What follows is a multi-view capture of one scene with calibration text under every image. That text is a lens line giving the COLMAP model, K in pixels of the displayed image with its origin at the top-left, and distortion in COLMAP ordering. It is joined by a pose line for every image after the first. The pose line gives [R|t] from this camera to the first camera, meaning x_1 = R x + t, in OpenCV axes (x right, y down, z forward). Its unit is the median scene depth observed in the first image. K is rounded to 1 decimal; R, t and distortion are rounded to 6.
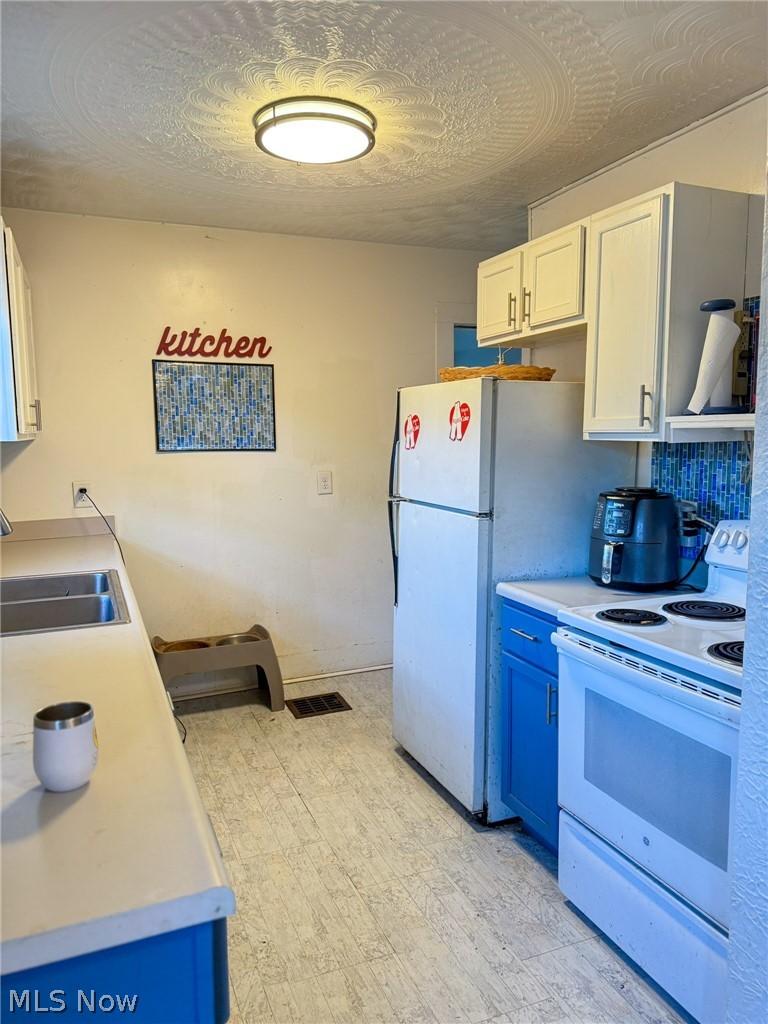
lens RADIAL K [[720.8, 0, 384.0], [0, 720.8, 512.0], [0, 0, 1]] dist [-0.003451, -0.004400]
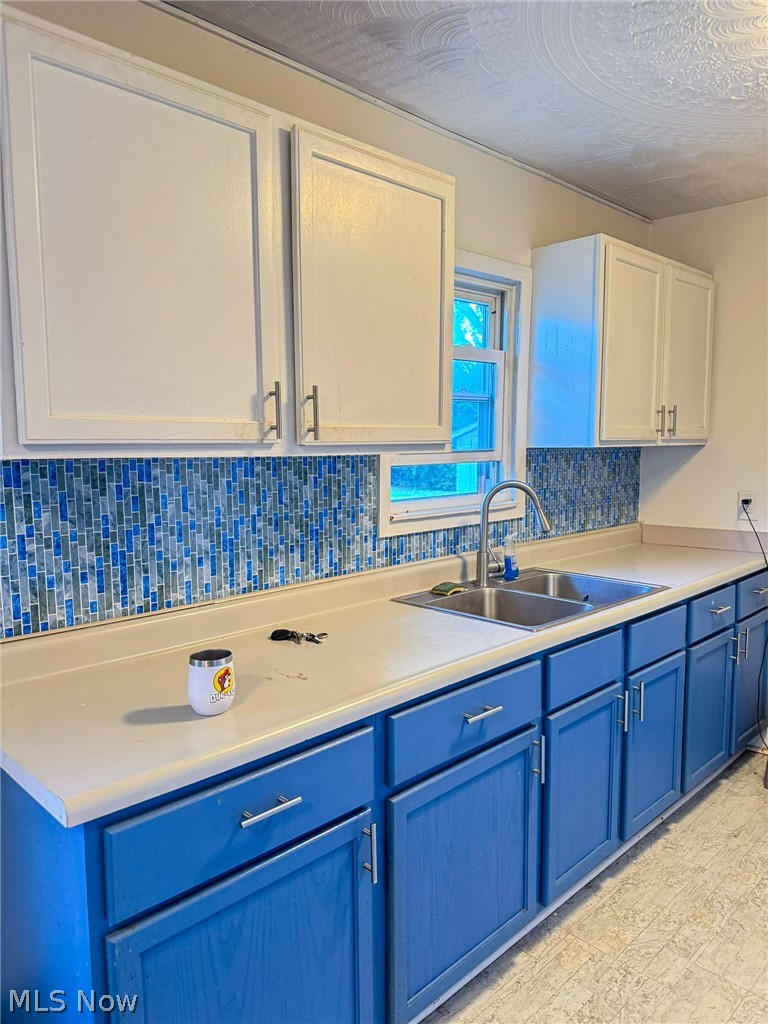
lens RADIAL K [[720.8, 0, 384.0], [0, 720.8, 512.0], [0, 0, 1]] dist [-0.003451, -0.004400]
pose [[0.367247, 0.094268, -0.925334, 0.402113], [-0.096399, 0.993351, 0.062938, -0.046197], [0.925115, 0.066088, 0.373892, 0.358355]]
